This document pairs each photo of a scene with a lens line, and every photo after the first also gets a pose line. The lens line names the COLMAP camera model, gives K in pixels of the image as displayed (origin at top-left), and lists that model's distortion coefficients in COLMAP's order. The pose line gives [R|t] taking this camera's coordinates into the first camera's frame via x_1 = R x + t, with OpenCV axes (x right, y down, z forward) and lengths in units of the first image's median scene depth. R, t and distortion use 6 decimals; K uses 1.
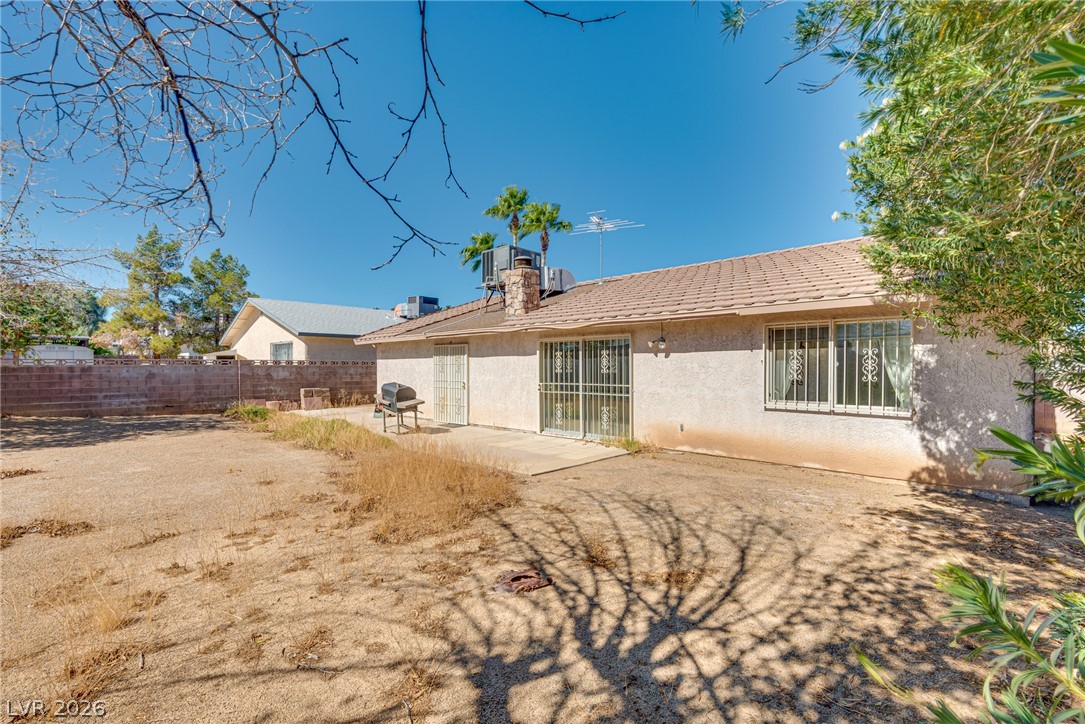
lens RADIAL K [[471.3, 0, 545.8], [0, 471.3, 365.1], [0, 0, 1]] dist [0.015158, -0.000131]
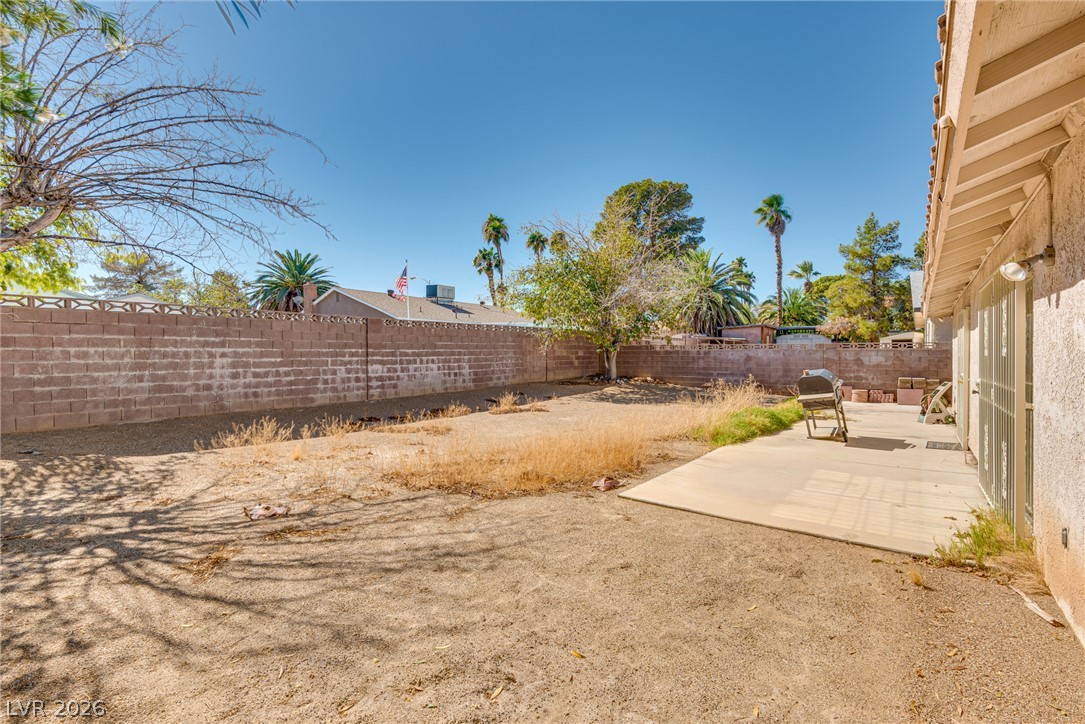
lens RADIAL K [[508.4, 0, 547.9], [0, 508.4, 354.4], [0, 0, 1]] dist [0.017947, -0.009095]
pose [[0.132435, 0.002378, -0.991189, 1.281161], [0.001745, 0.999995, 0.002632, 0.035383], [0.991190, -0.002078, 0.132430, 1.432101]]
